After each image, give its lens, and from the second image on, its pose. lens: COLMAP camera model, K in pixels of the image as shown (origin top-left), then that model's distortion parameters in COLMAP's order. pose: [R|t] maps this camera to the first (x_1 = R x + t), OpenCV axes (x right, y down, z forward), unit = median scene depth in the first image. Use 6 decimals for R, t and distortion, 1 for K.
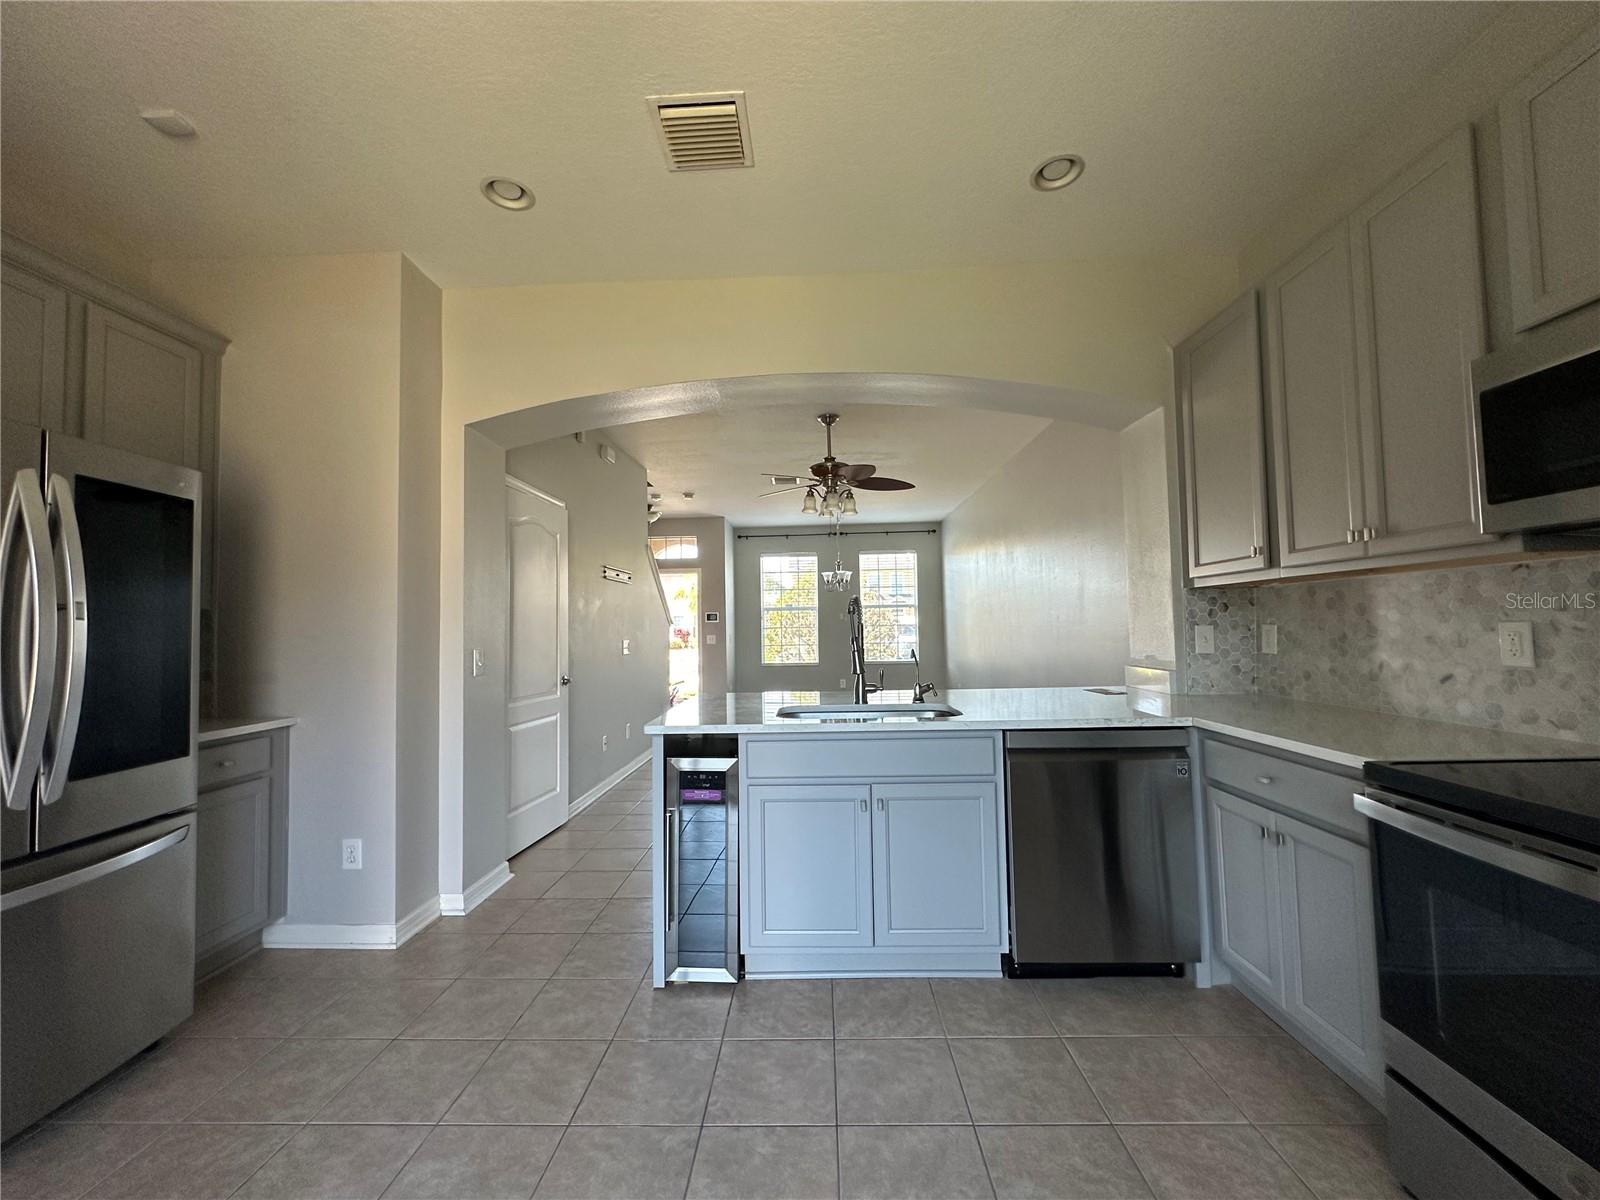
lens RADIAL K [[635.9, 0, 800.0], [0, 635.9, 600.0], [0, 0, 1]] dist [0.002358, 0.000551]
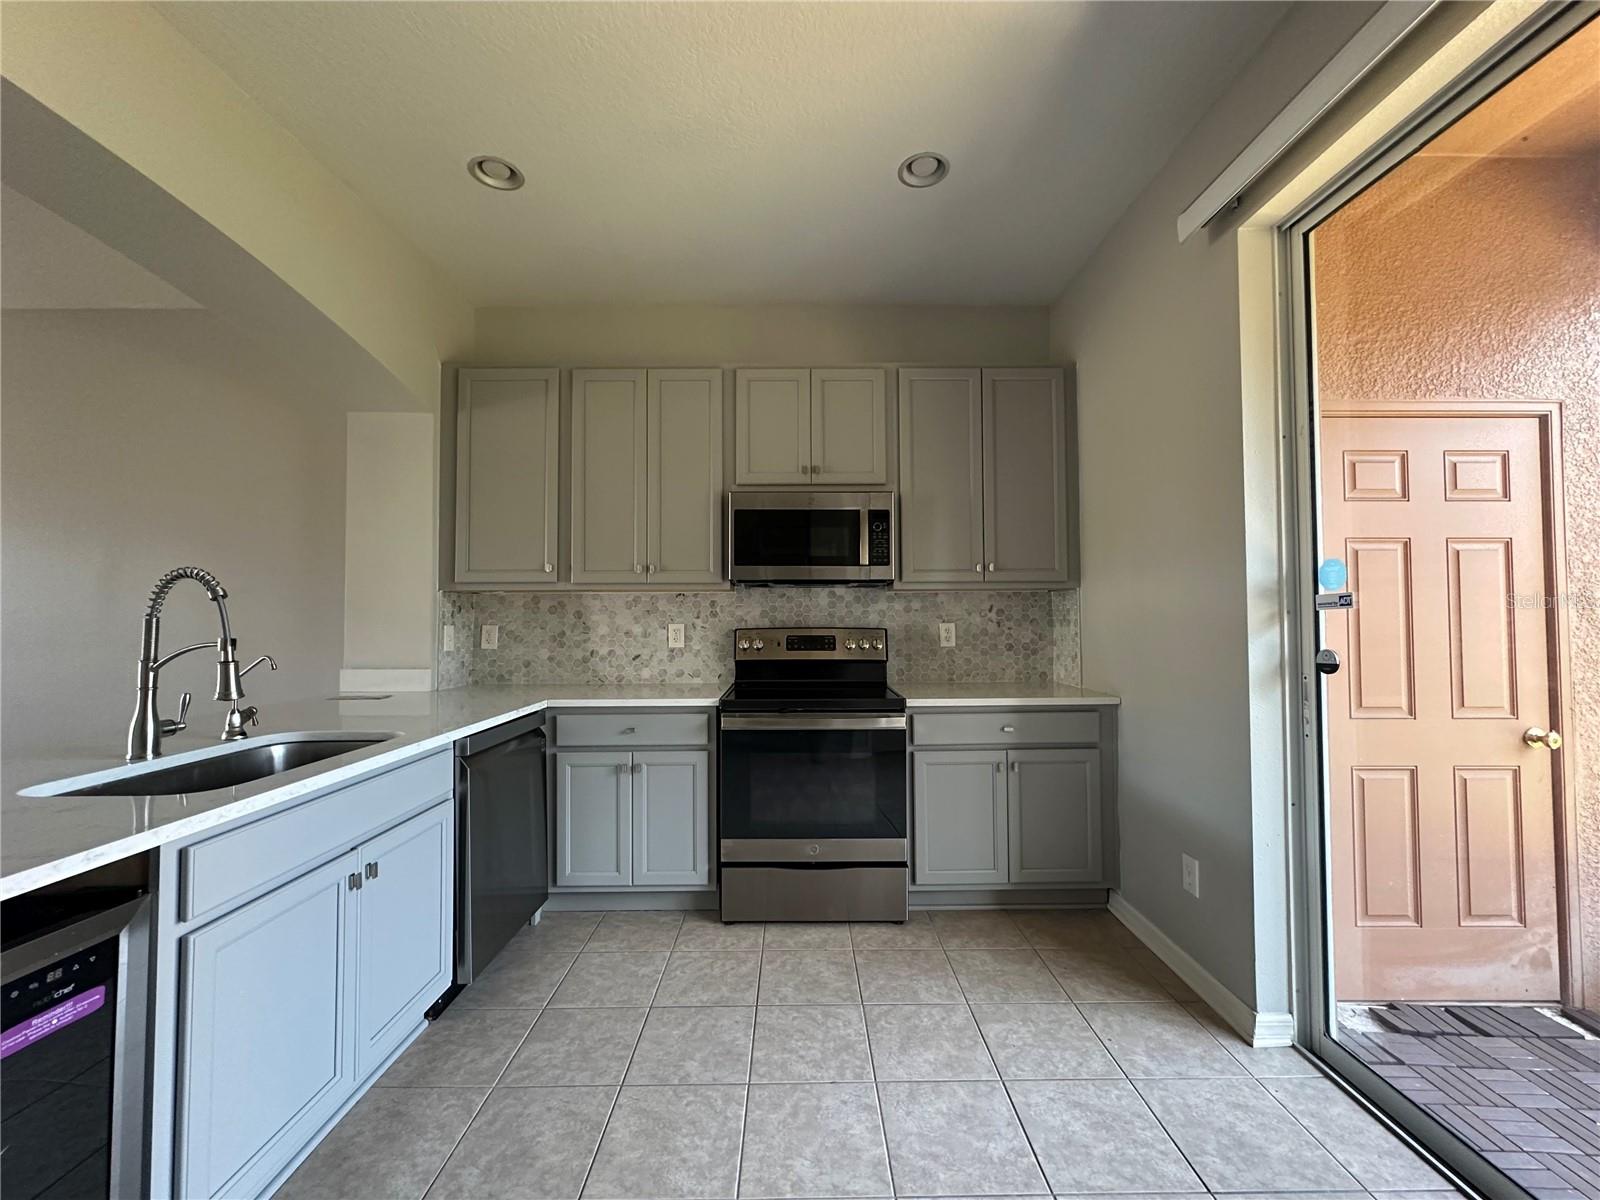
lens RADIAL K [[635.9, 0, 800.0], [0, 635.9, 600.0], [0, 0, 1]] dist [0.002358, 0.000551]
pose [[-0.032413, 0.050749, 0.998185, -0.663306], [-0.038683, 0.997898, -0.051990, 0.041507], [-0.998726, -0.040298, -0.030382, 0.597602]]
